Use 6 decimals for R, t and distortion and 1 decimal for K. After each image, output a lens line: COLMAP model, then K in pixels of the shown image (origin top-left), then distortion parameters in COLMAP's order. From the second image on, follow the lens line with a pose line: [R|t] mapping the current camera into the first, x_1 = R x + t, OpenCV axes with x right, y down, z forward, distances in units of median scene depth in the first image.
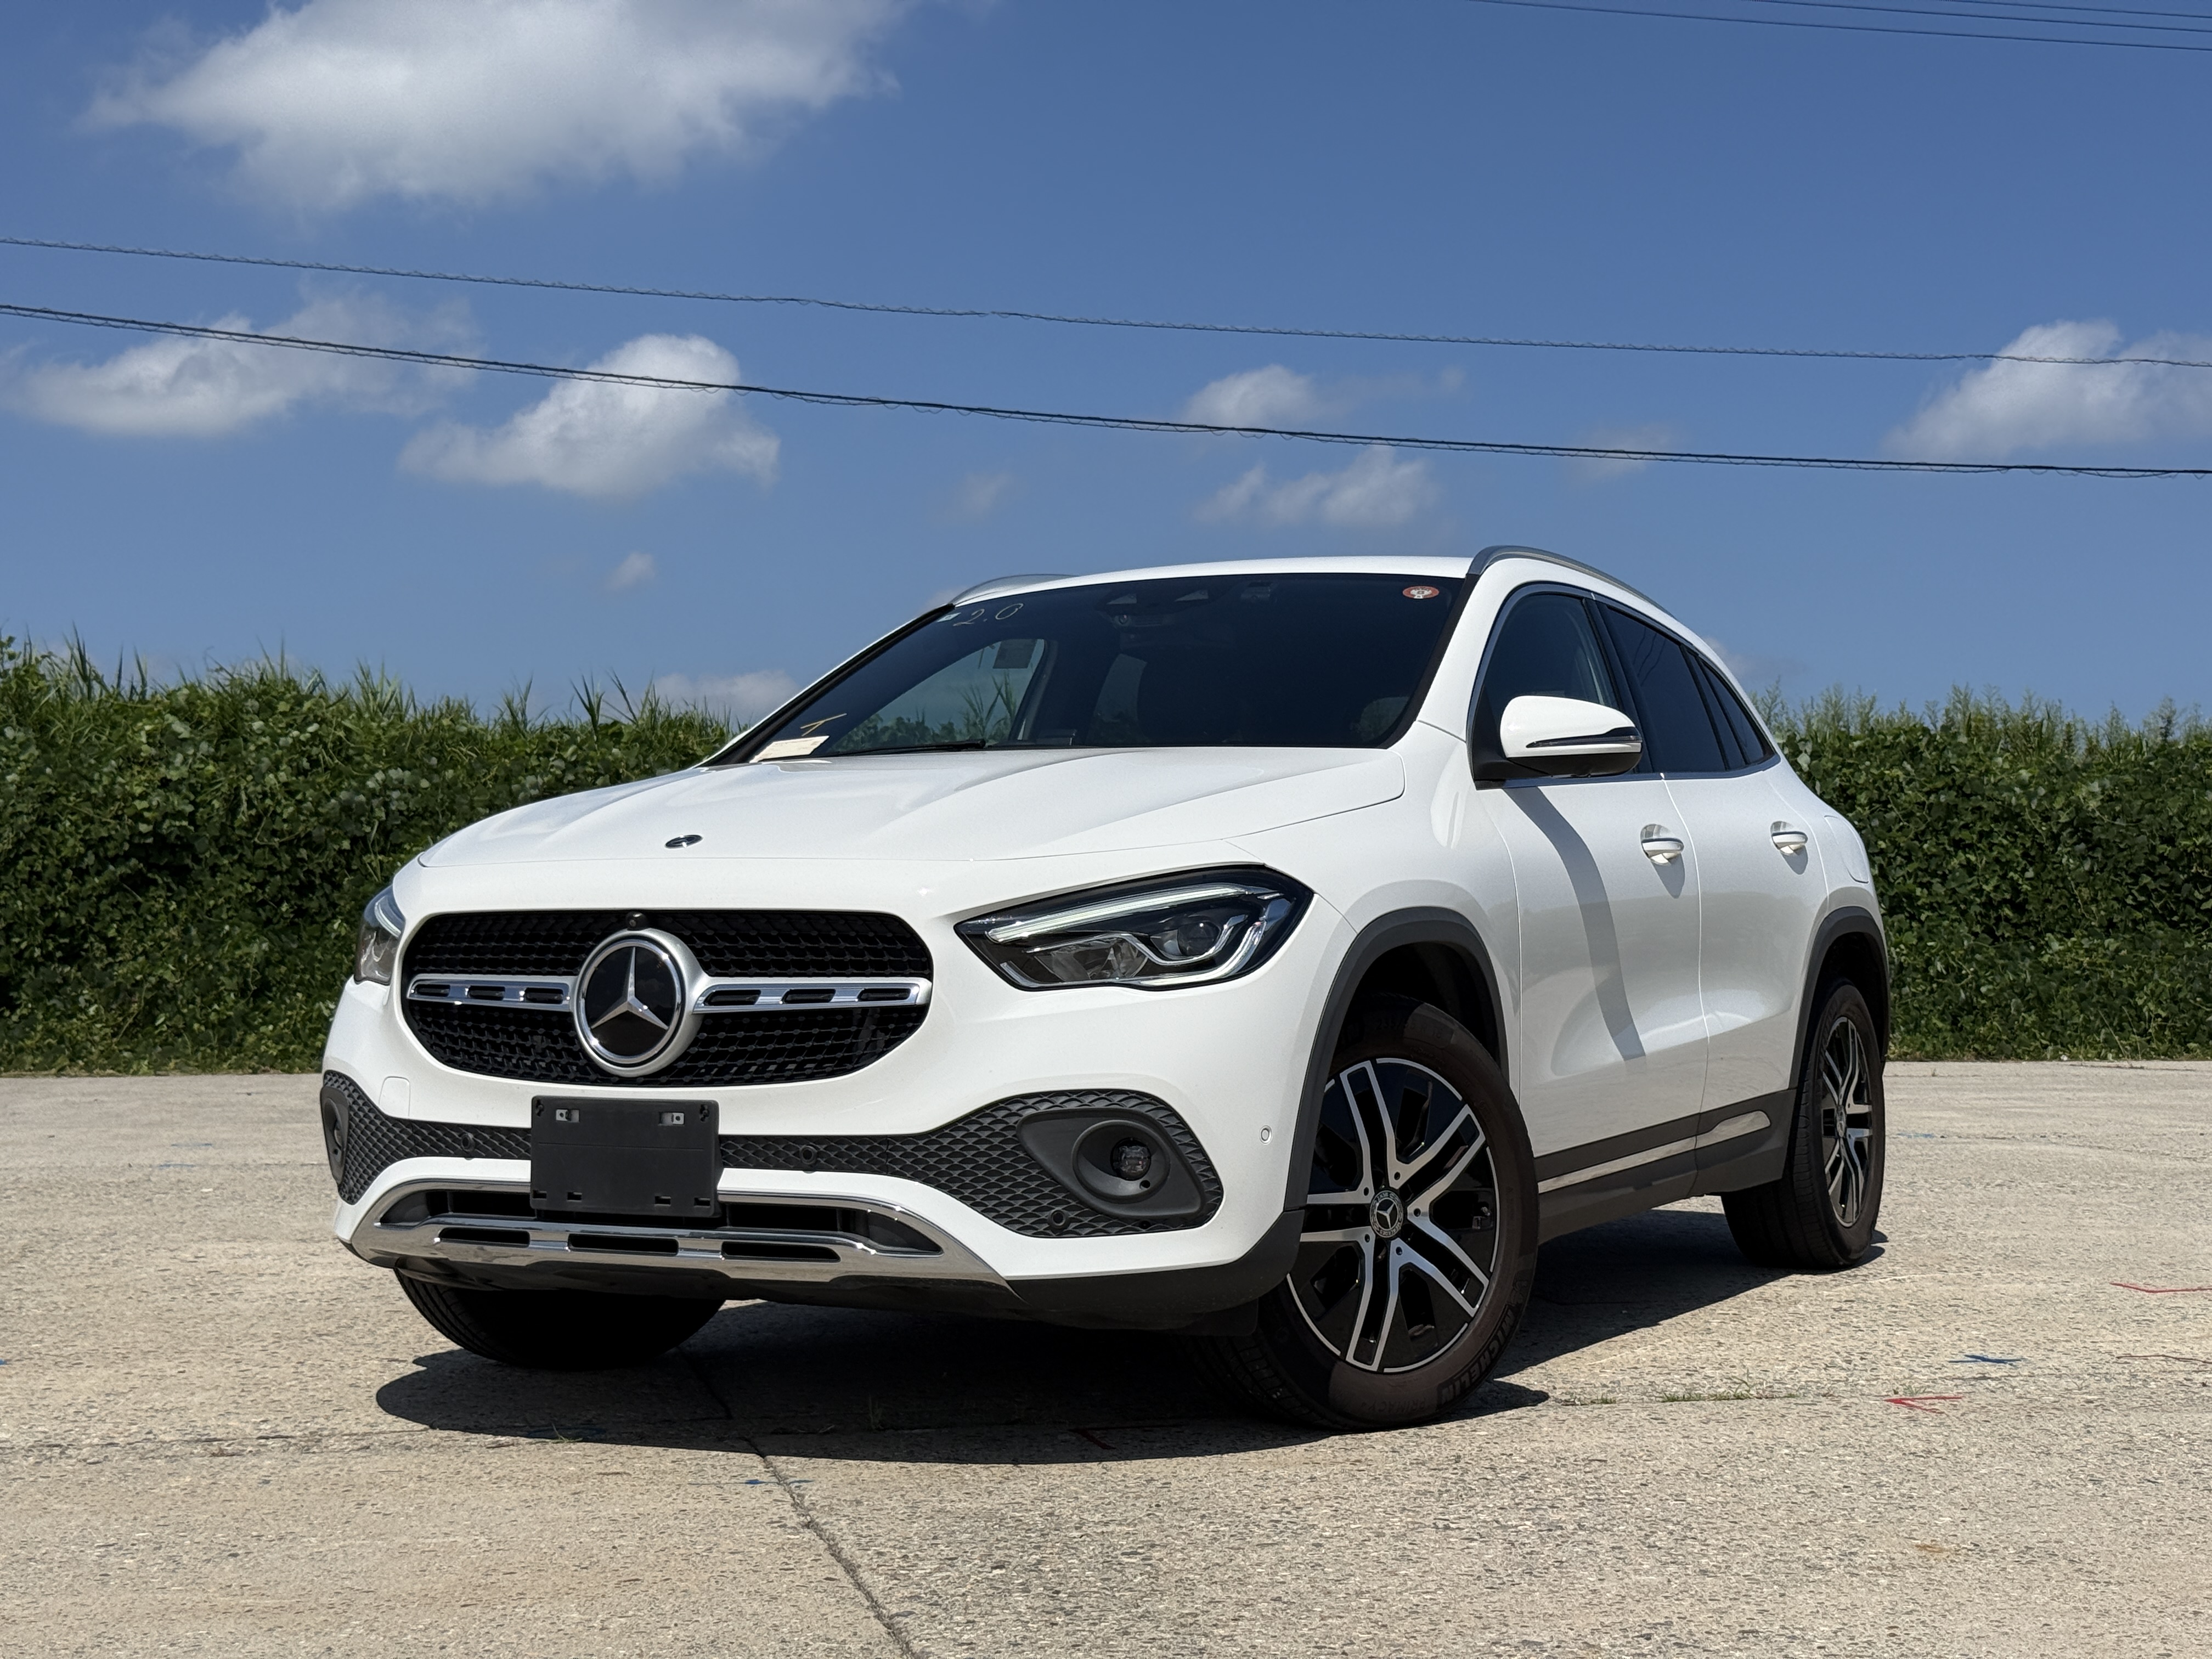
lens RADIAL K [[3164.2, 0, 877.1], [0, 3164.2, 871.1], [0, 0, 1]] dist [0.238828, -0.629726]
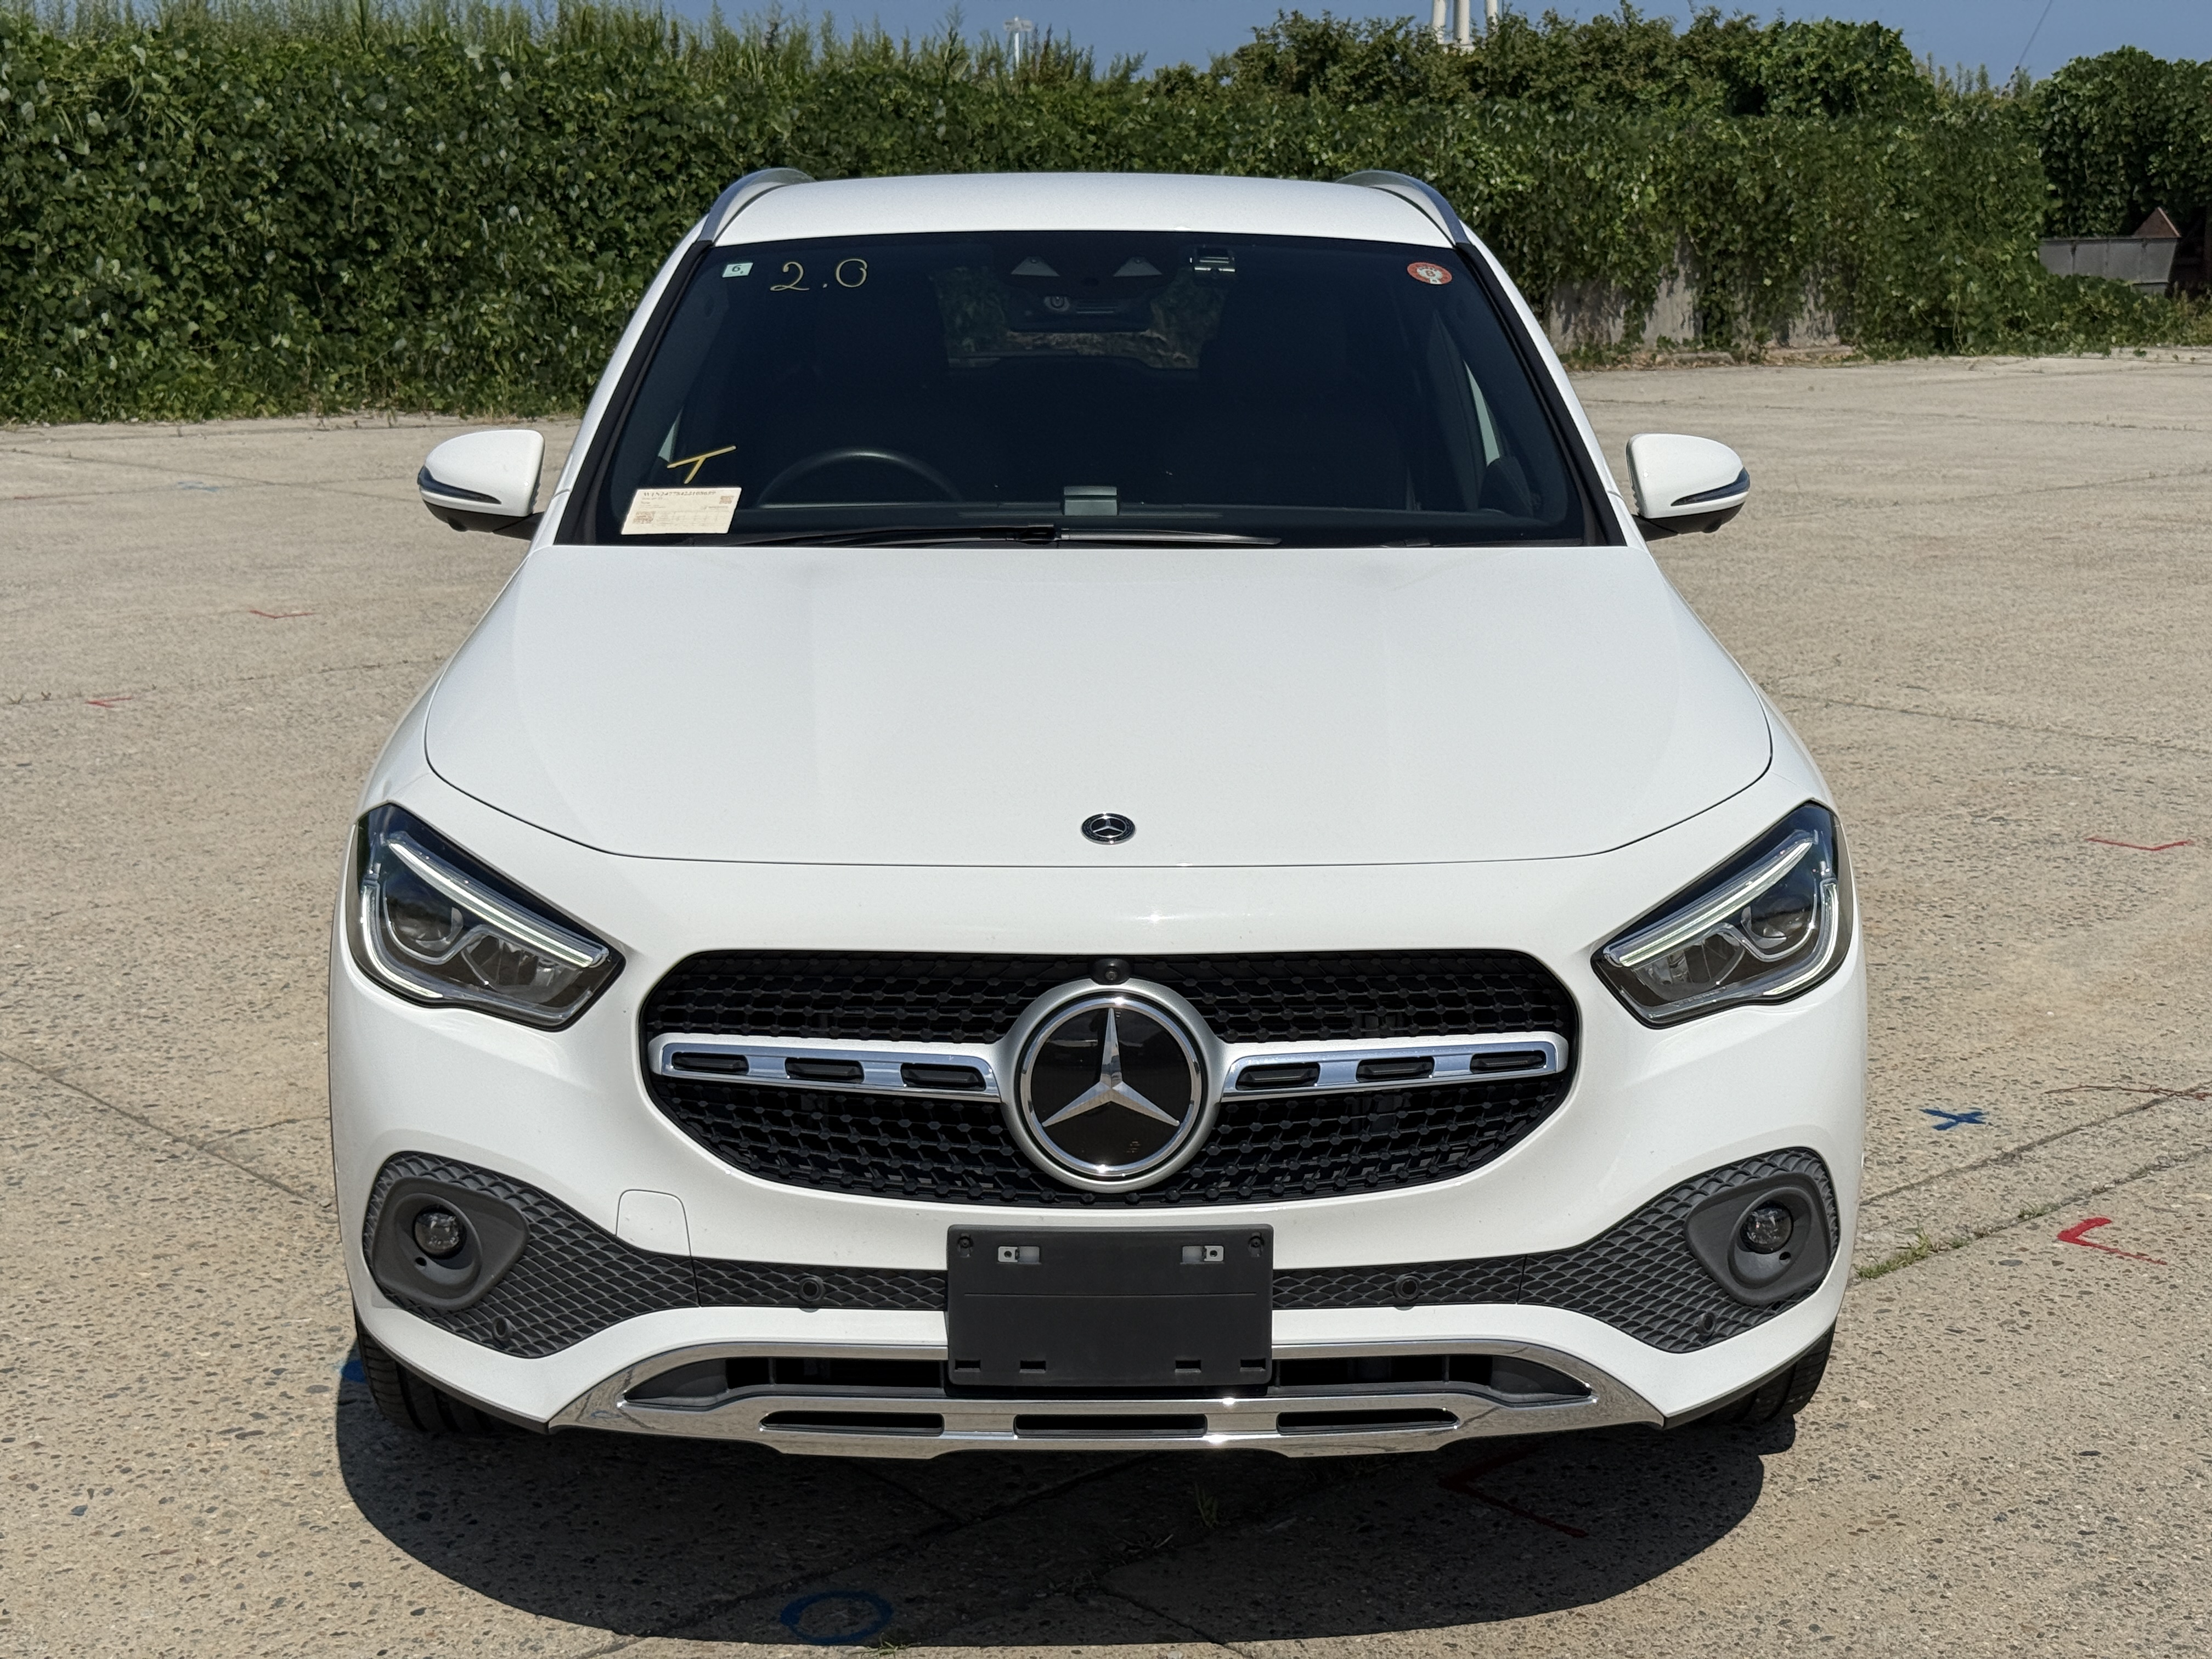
lens RADIAL K [[3164.2, 0, 877.1], [0, 3164.2, 871.1], [0, 0, 1]] dist [0.238828, -0.629726]
pose [[0.850028, -0.123051, 0.512163, -0.464835], [-0.011298, 0.967848, 0.251282, -0.175596], [-0.526617, -0.219383, 0.821307, 0.468065]]
